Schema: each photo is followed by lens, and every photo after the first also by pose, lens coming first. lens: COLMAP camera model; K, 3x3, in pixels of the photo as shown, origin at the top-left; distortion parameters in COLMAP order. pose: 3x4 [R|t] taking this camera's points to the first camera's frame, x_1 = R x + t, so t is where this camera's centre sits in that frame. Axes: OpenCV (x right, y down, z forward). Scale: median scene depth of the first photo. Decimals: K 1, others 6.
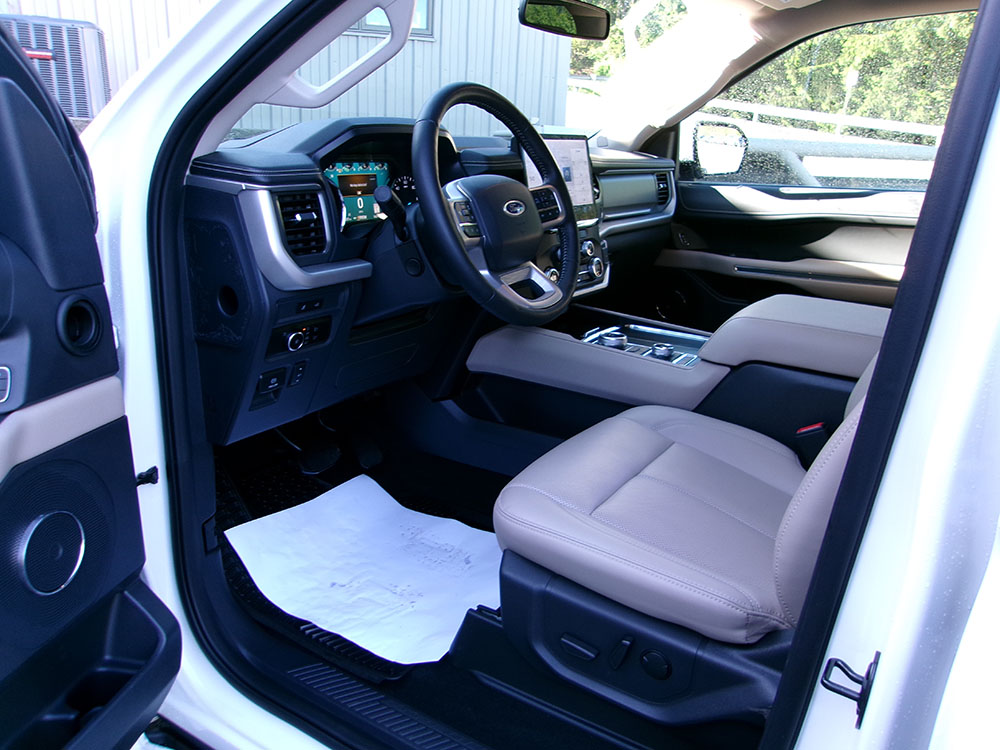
lens RADIAL K [[786.8, 0, 504.1], [0, 786.8, 368.8], [0, 0, 1]] dist [-0.037229, 0.011248]
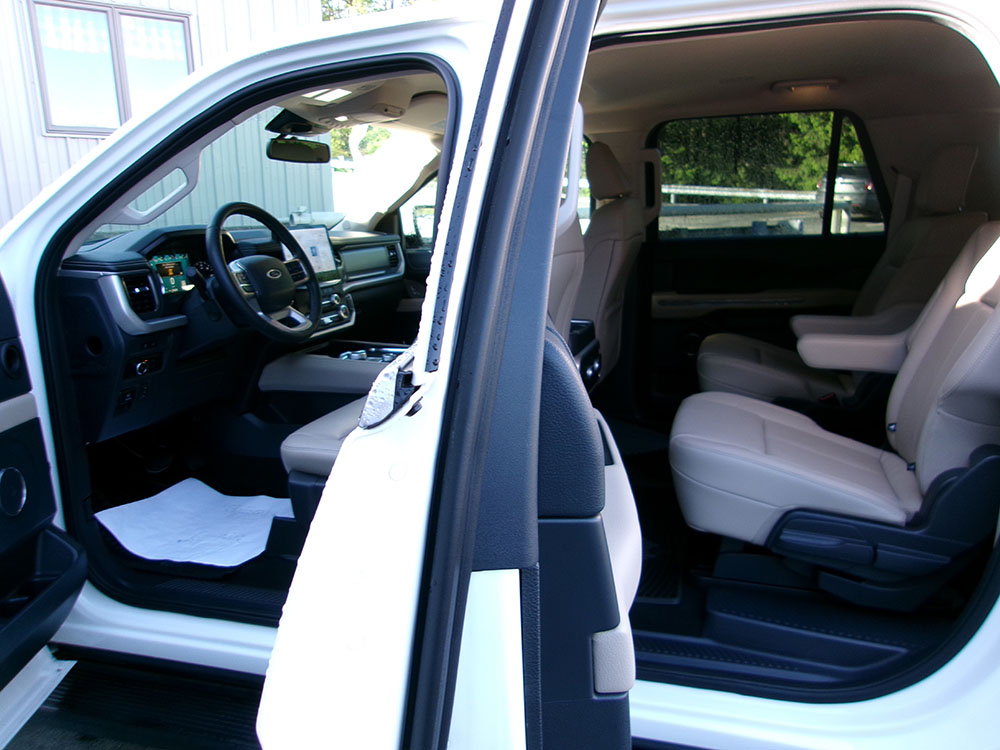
lens RADIAL K [[790.4, 0, 500.0], [0, 790.4, 375.0], [0, 0, 1]] dist [-0.000427, 0.003272]
pose [[0.964788, -0.116917, 0.235616, 0.049404], [0.136275, 0.988364, -0.067567, 0.166464], [-0.224975, 0.097296, 0.969495, -0.638026]]
